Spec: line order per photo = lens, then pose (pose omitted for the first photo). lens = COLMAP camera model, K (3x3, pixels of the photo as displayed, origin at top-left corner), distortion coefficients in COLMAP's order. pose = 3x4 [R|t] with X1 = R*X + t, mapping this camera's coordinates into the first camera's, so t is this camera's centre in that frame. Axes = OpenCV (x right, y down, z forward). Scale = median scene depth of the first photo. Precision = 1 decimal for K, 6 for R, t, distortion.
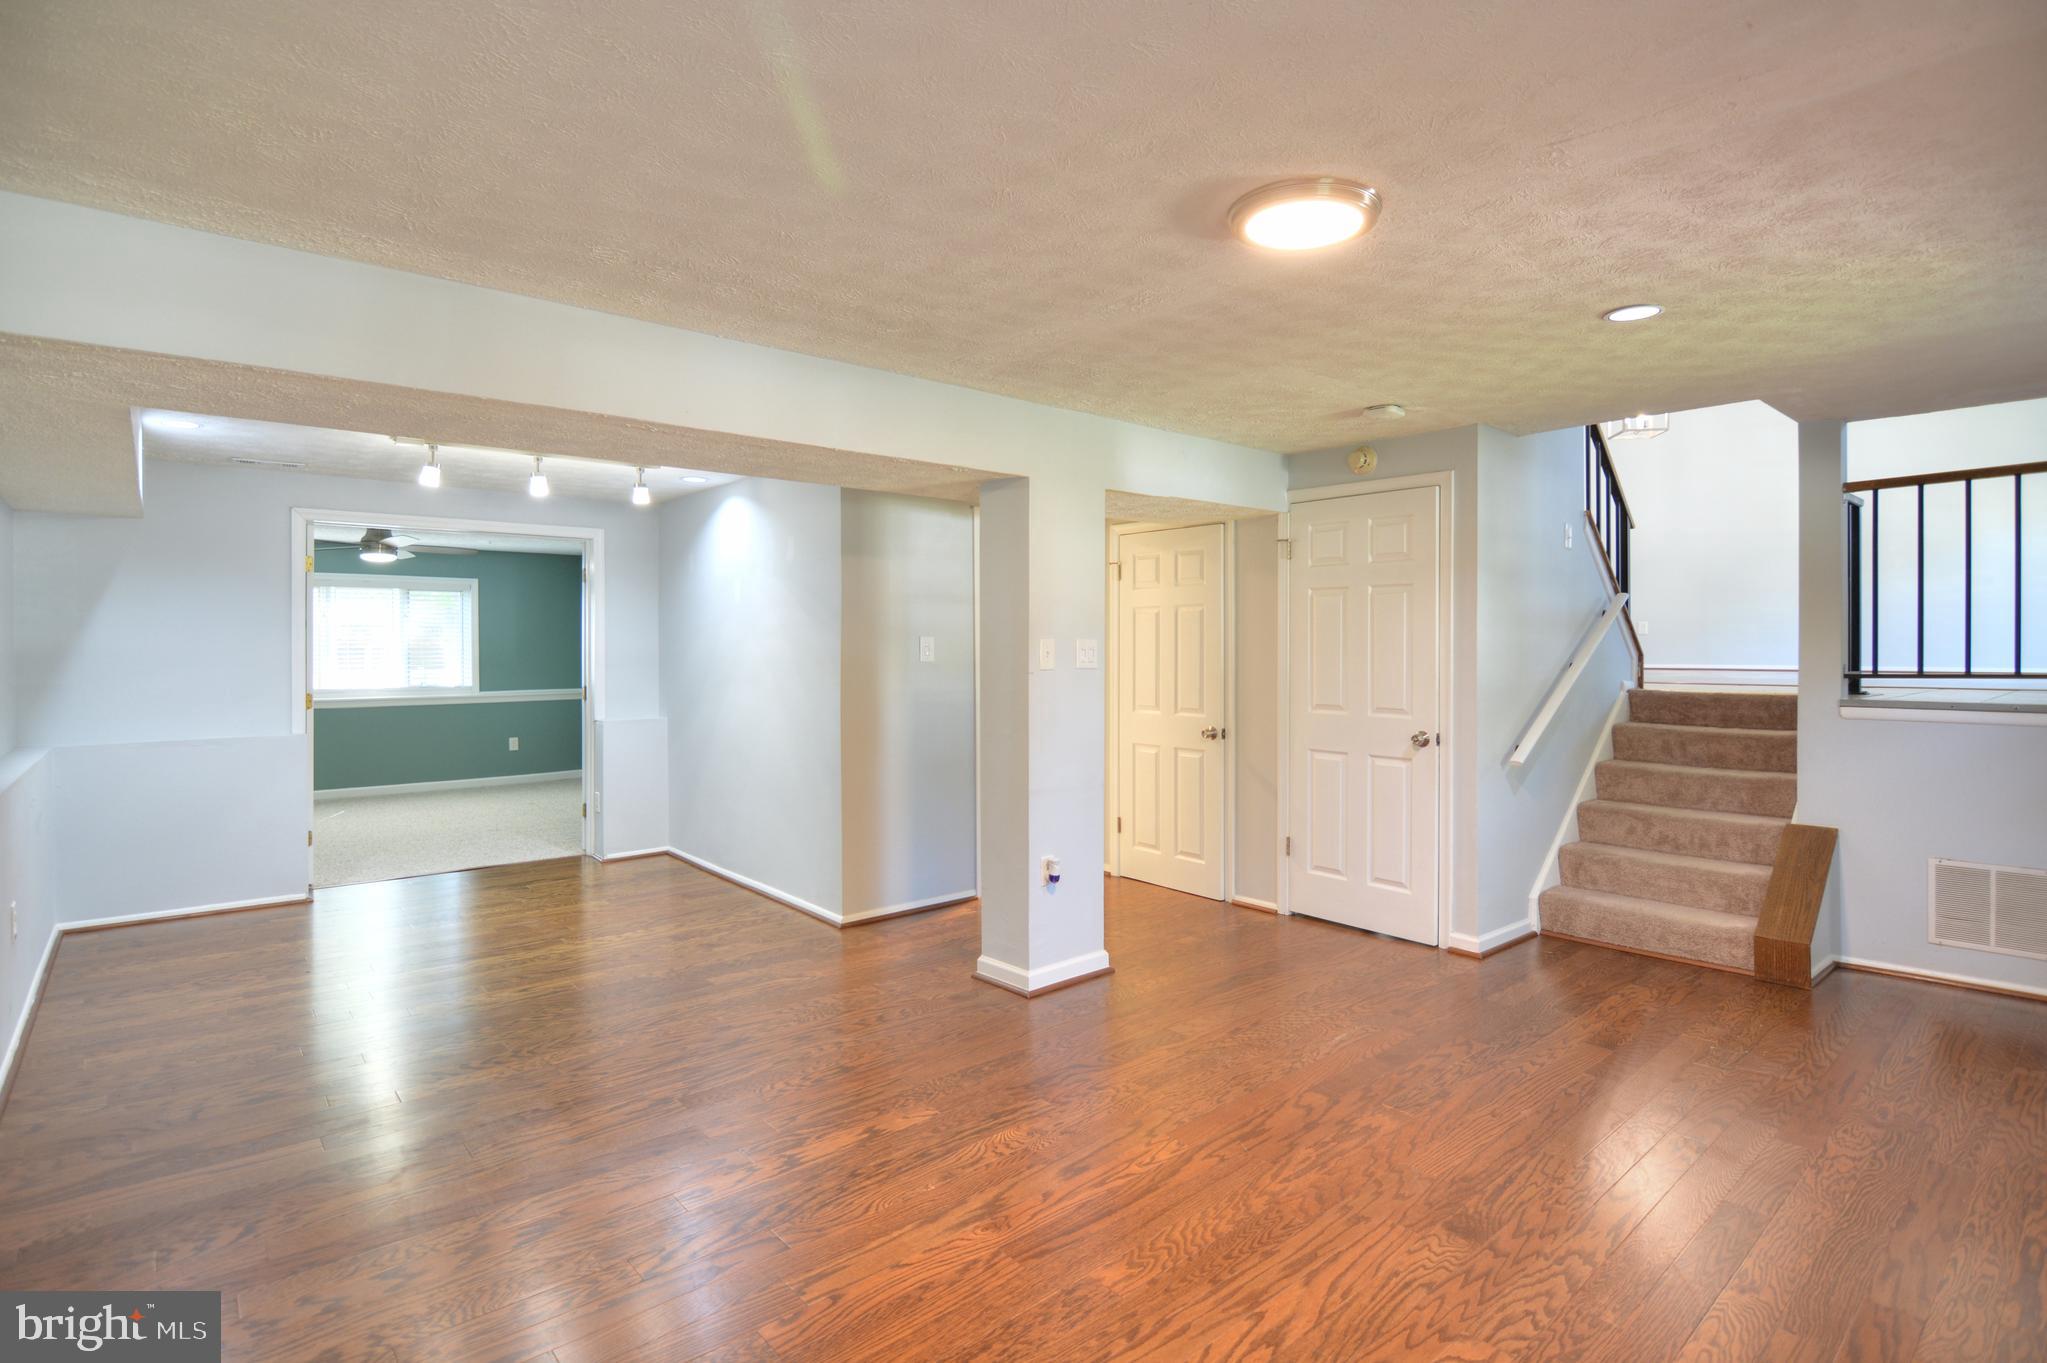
lens RADIAL K [[1003.0, 0, 1014.8], [0, 1003.0, 643.8], [0, 0, 1]] dist [-0.000990, -0.013098]
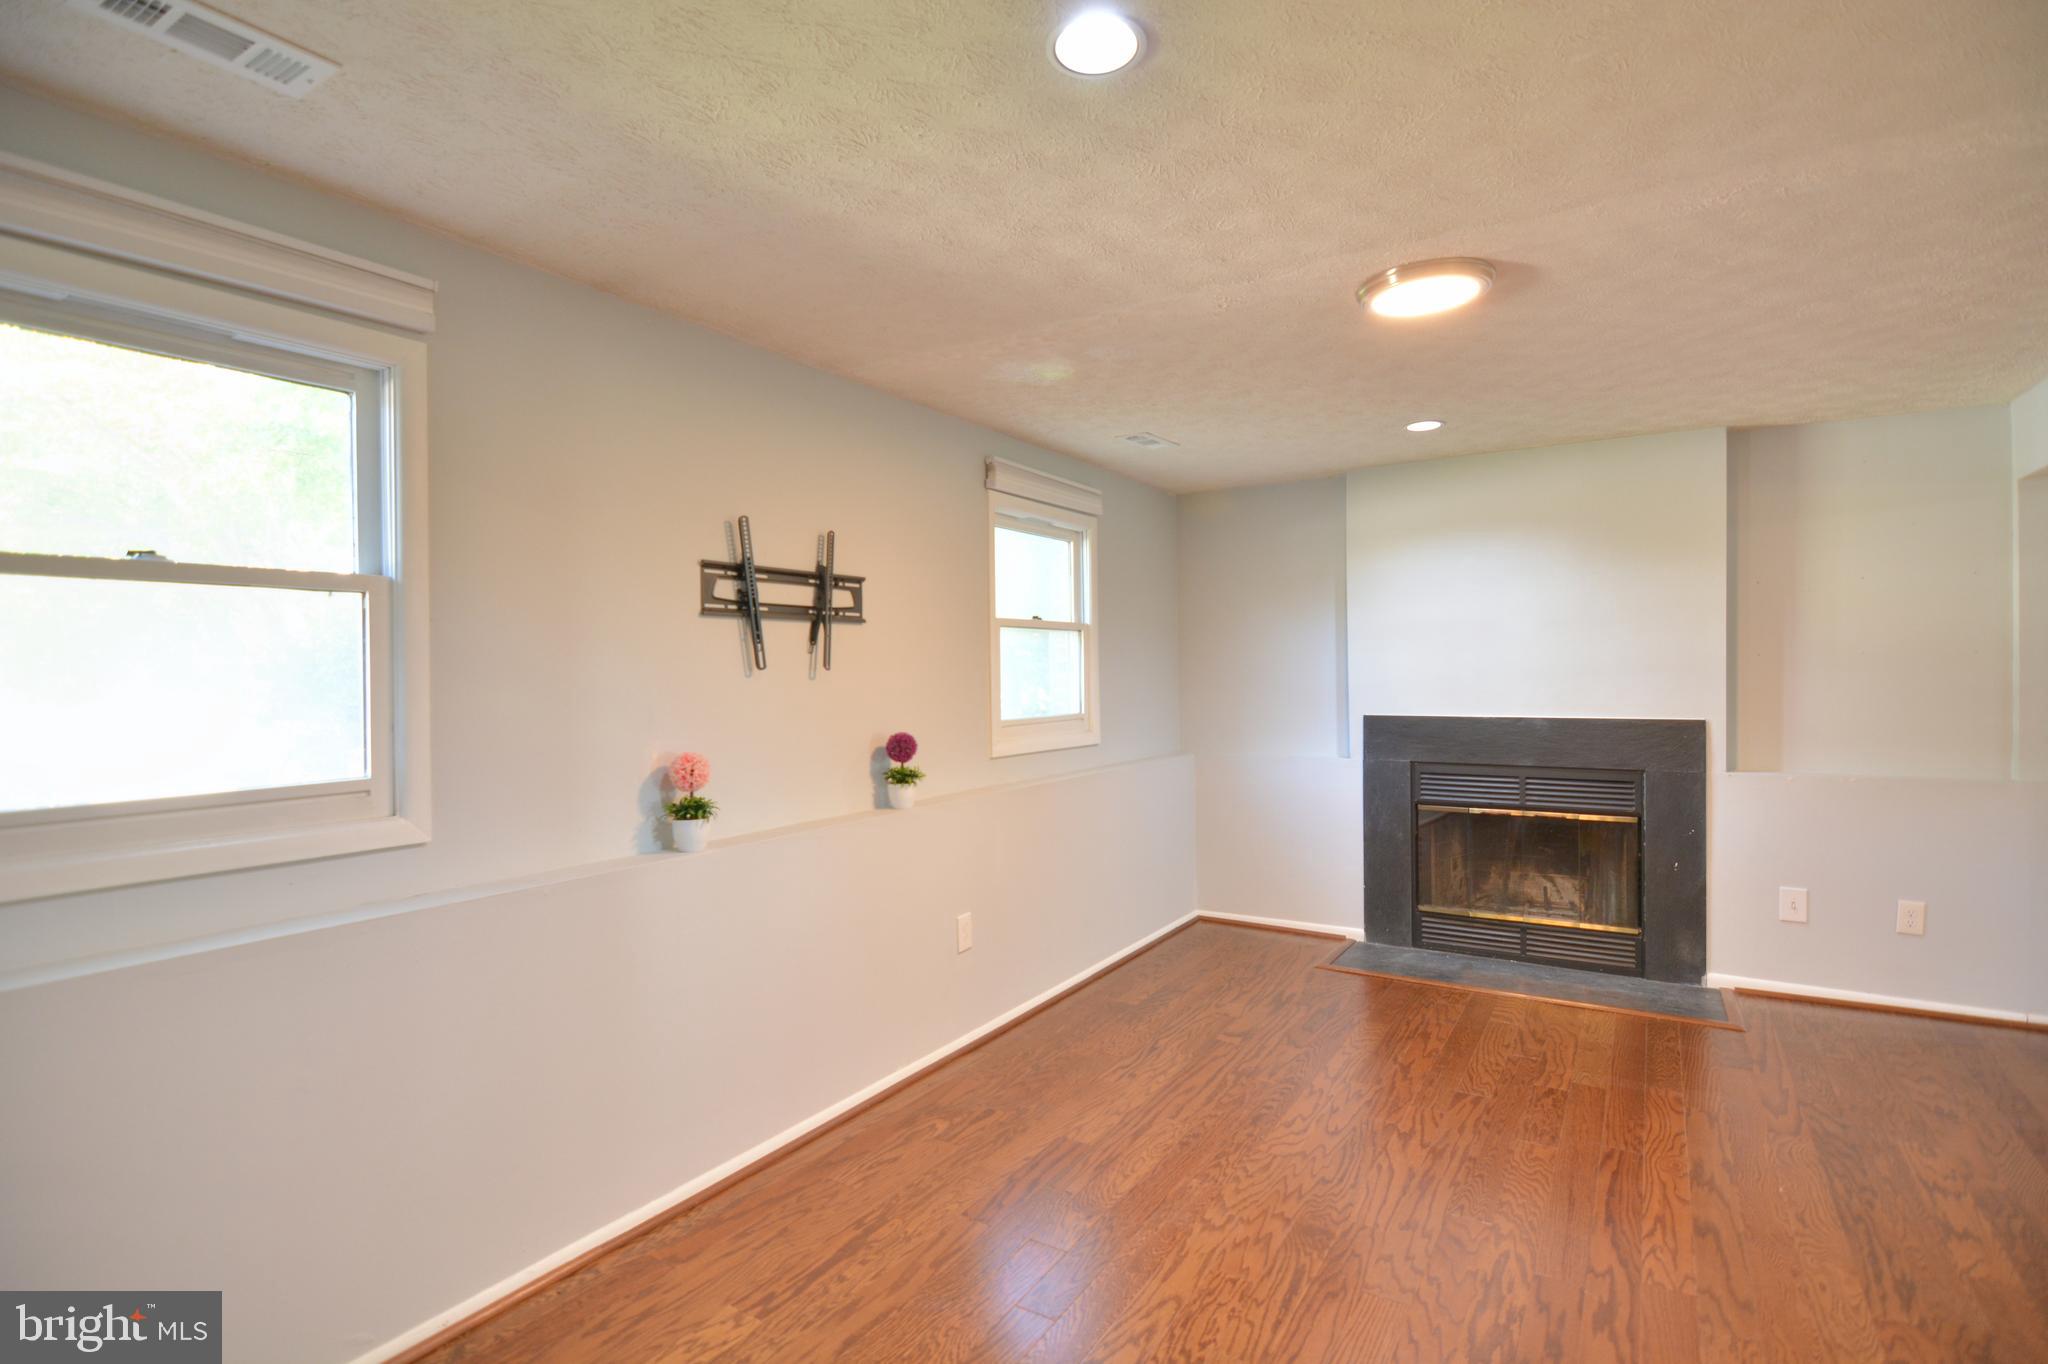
lens RADIAL K [[1003.9, 0, 1017.9], [0, 1003.9, 679.2], [0, 0, 1]] dist [-0.002749, -0.011664]
pose [[-0.955725, 0.016085, -0.293822, 0.936800], [0.014312, 0.999864, 0.008182, 0.003752], [0.293914, 0.003615, -0.955825, 1.712132]]
